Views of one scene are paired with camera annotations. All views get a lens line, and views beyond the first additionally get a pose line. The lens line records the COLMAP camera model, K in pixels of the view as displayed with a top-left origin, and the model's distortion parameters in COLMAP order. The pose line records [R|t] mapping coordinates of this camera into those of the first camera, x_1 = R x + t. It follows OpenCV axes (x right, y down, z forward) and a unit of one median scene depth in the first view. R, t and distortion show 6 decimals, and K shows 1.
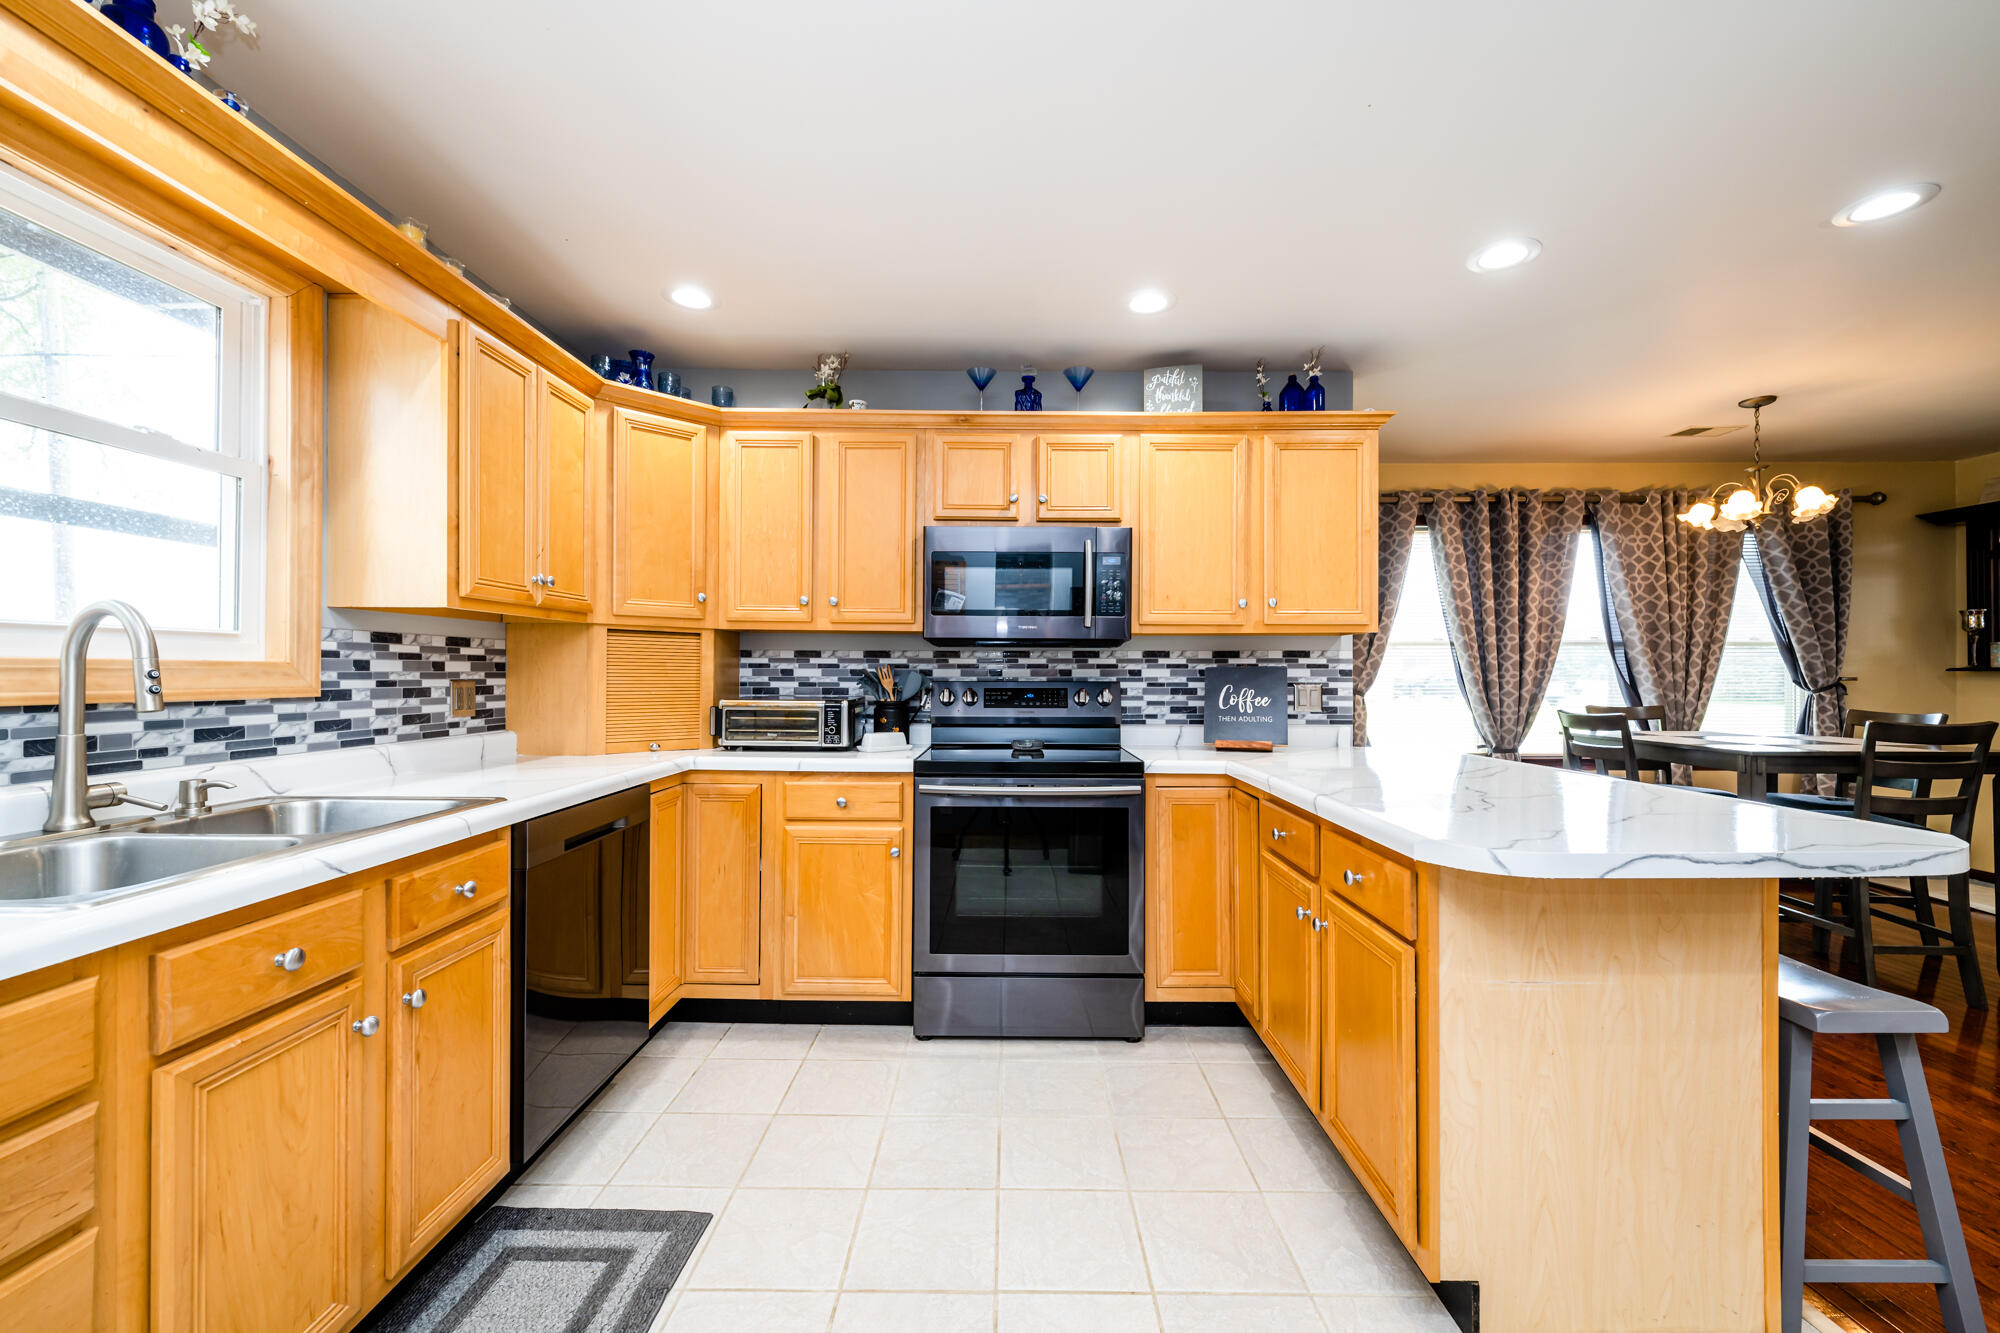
lens RADIAL K [[818.2, 0, 992.1], [0, 818.2, 663.2], [0, 0, 1]] dist [0.002640, 0.000089]
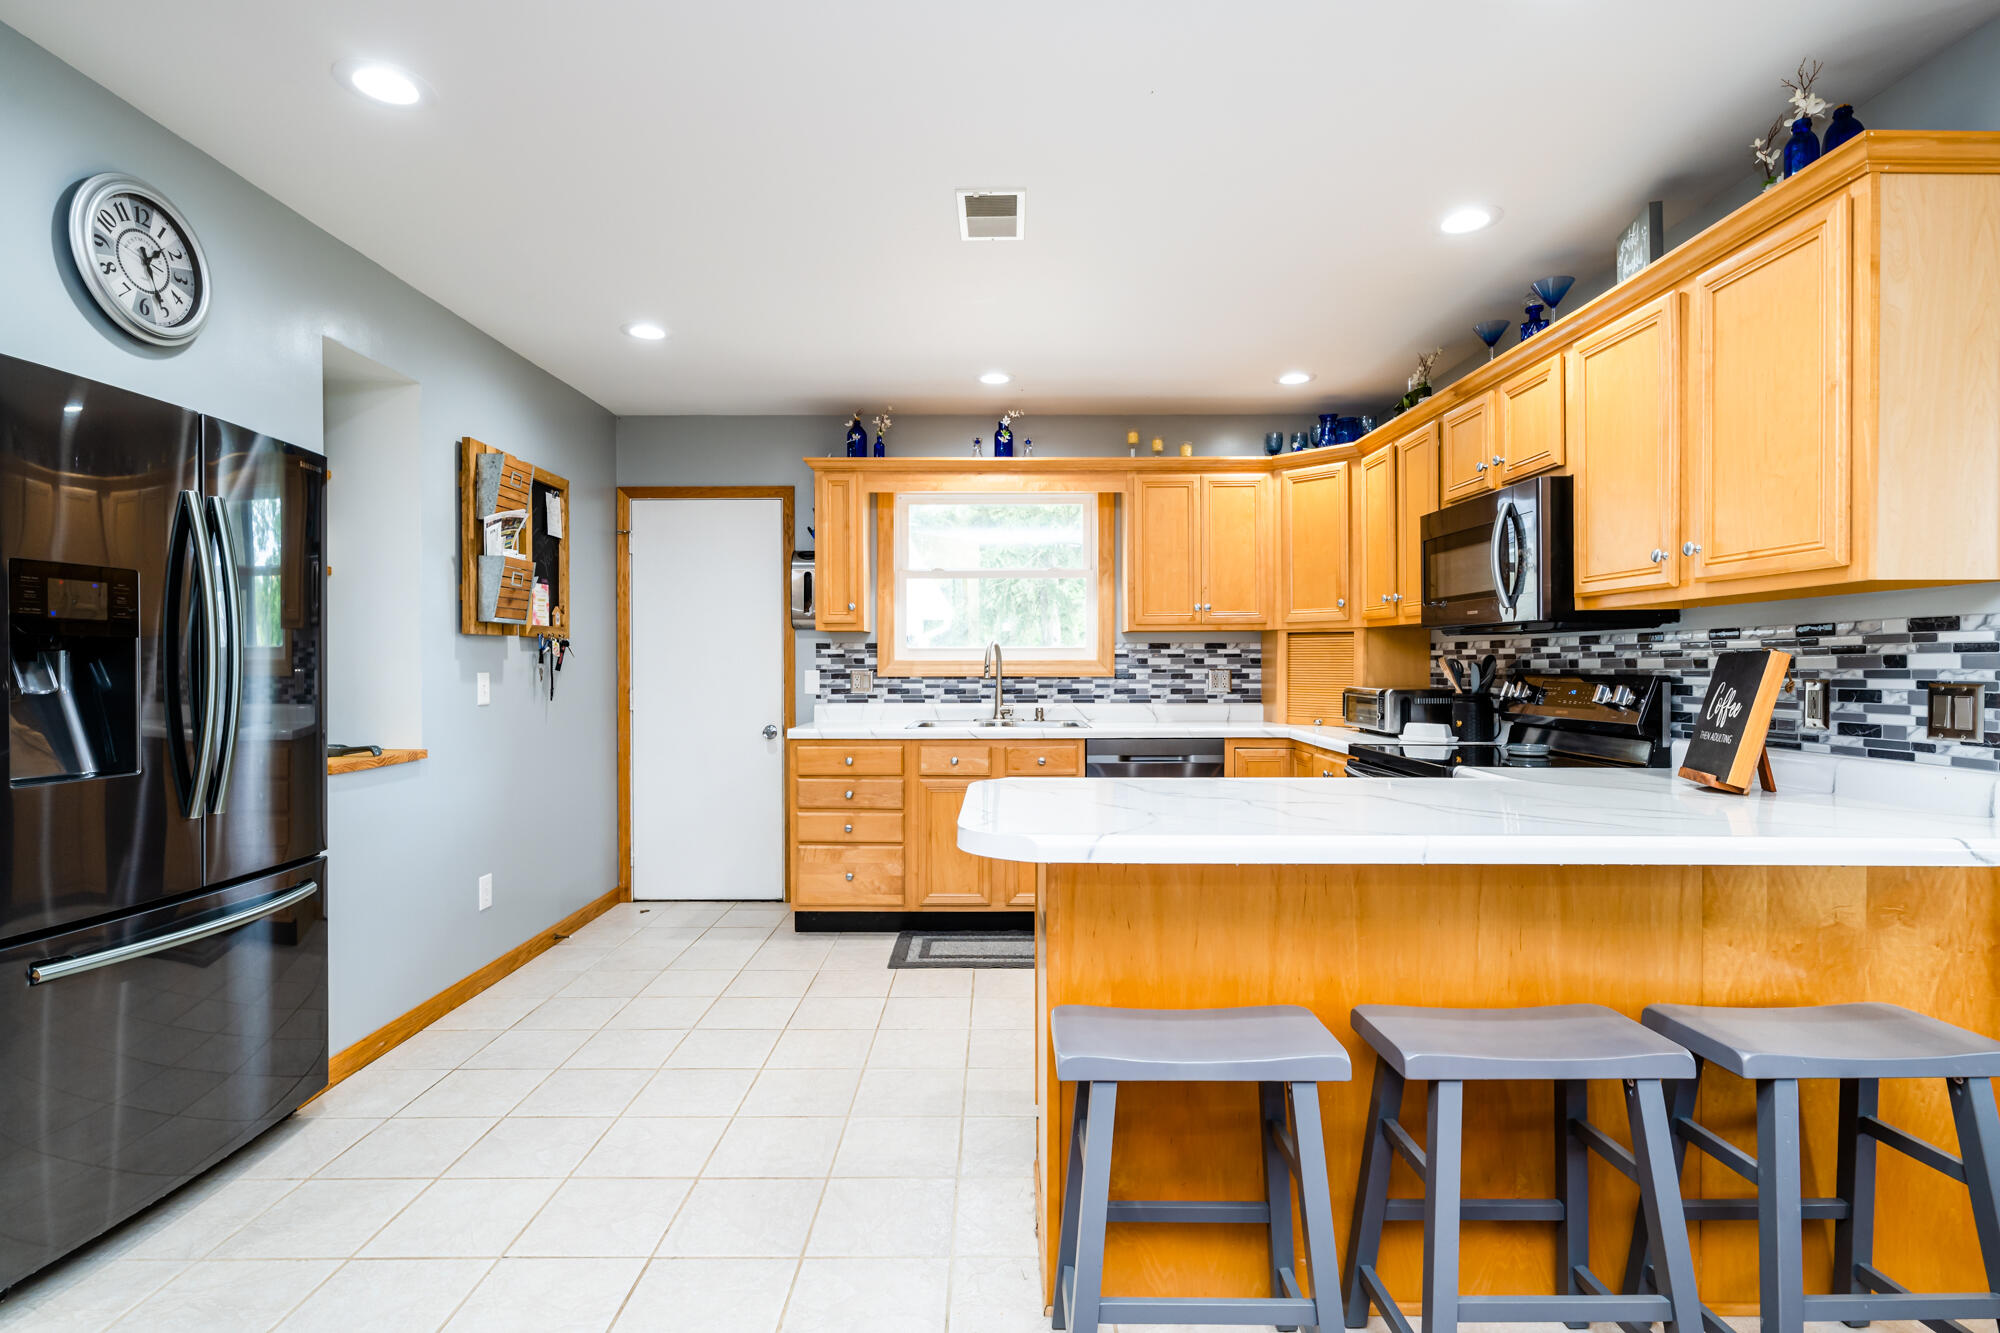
lens RADIAL K [[957.9, 0, 1009.0], [0, 957.9, 670.4], [0, 0, 1]] dist [-0.002337, 0.000382]
pose [[0.016173, 0.000702, -0.999869, 1.336876], [0.009240, 0.999957, 0.000852, 0.017589], [0.999827, -0.009252, 0.016166, 0.589211]]
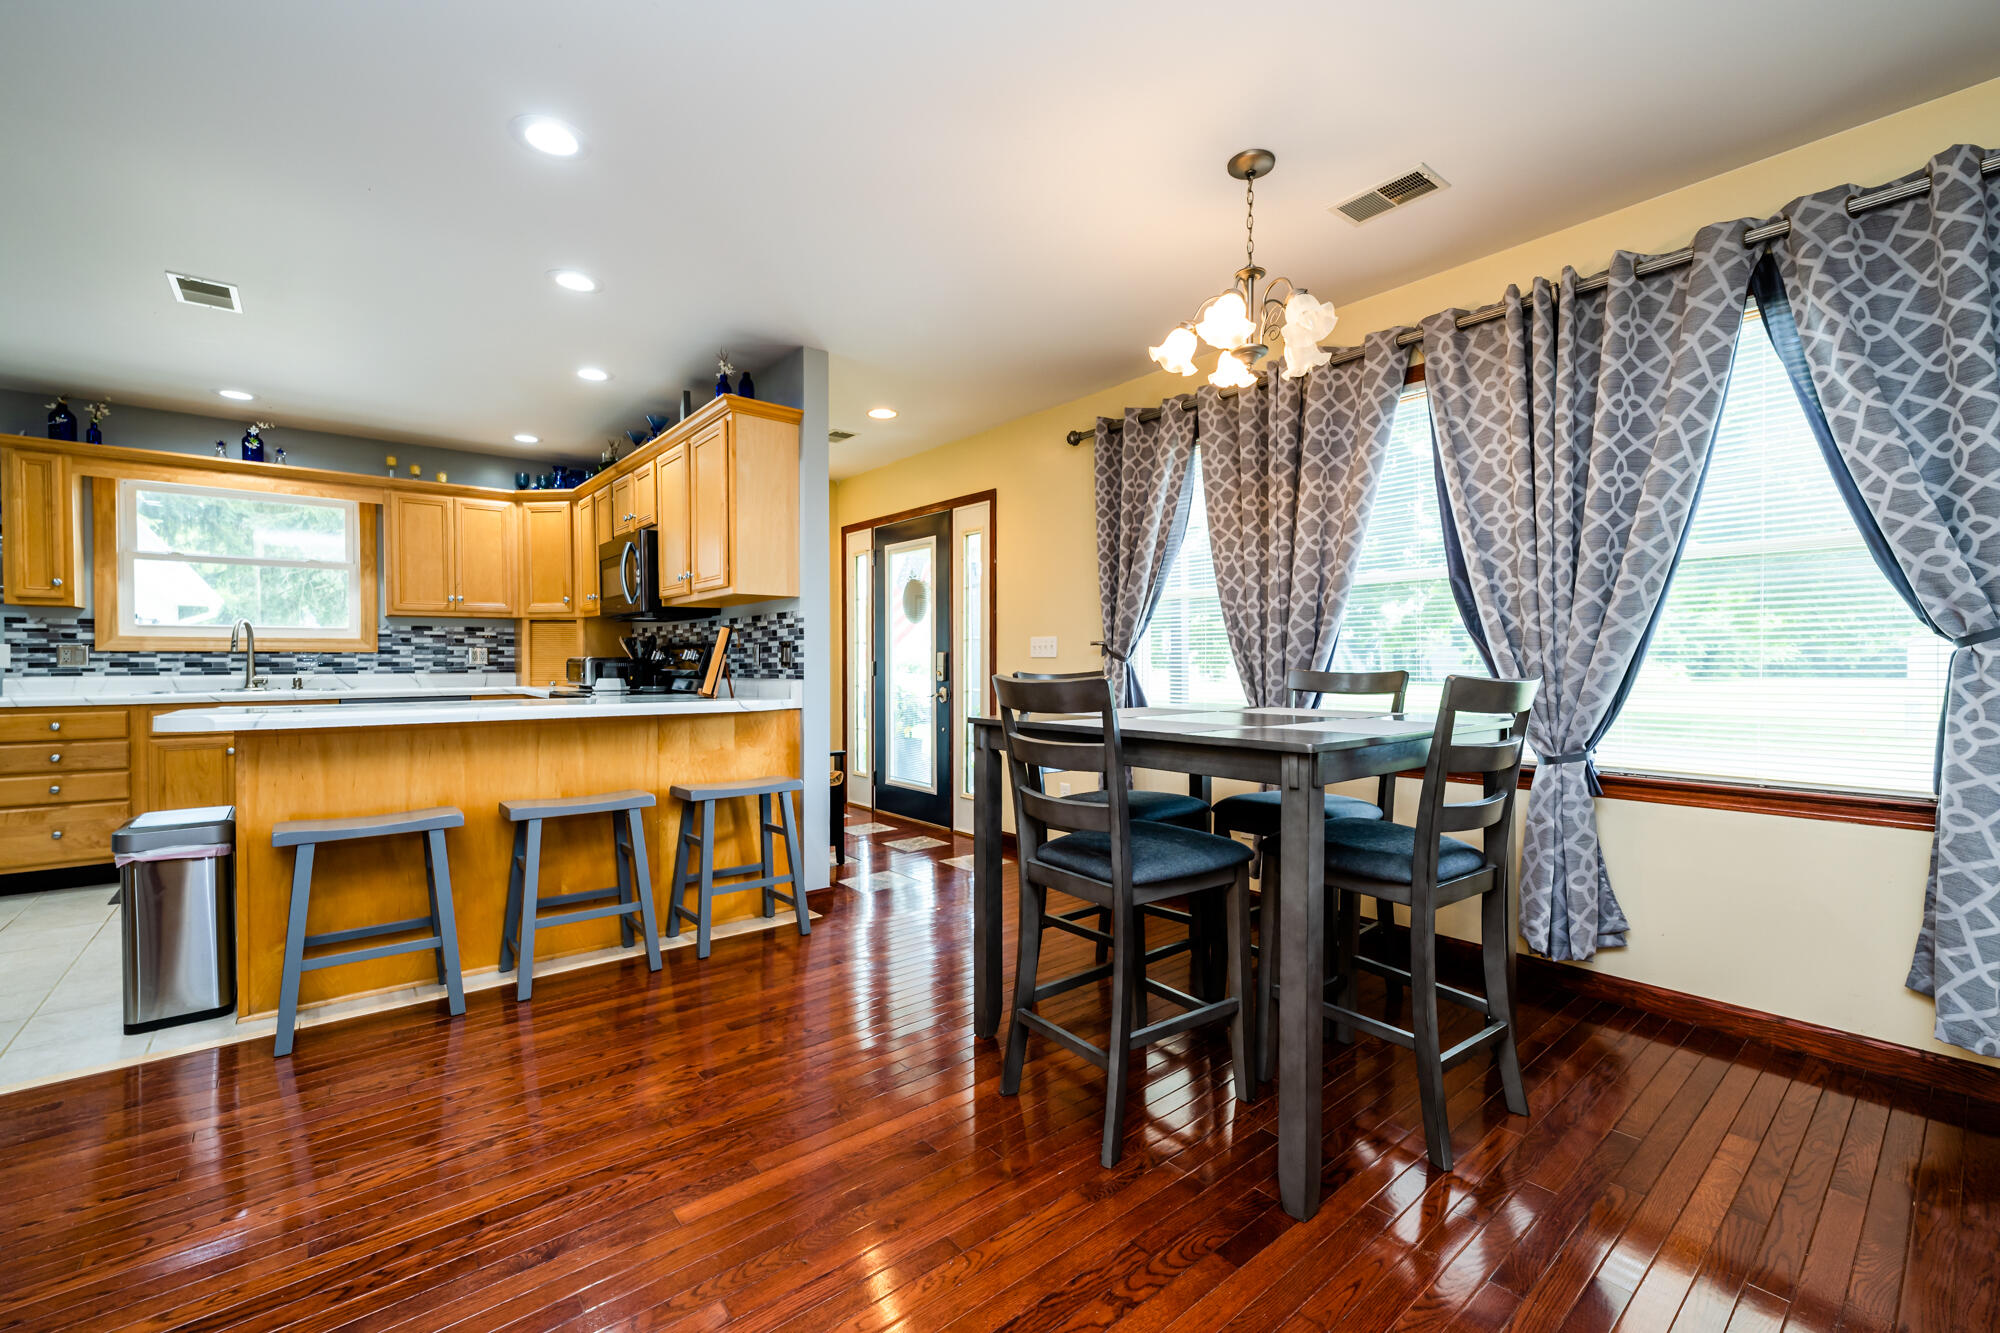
lens RADIAL K [[818.2, 0, 988.3], [0, 818.2, 670.0], [0, 0, 1]] dist [0.002640, 0.000089]
pose [[0.642258, 0.001567, -0.766487, 1.977271], [0.013263, 0.999825, 0.013157, 0.074044], [0.766373, -0.018616, 0.642126, 0.692304]]
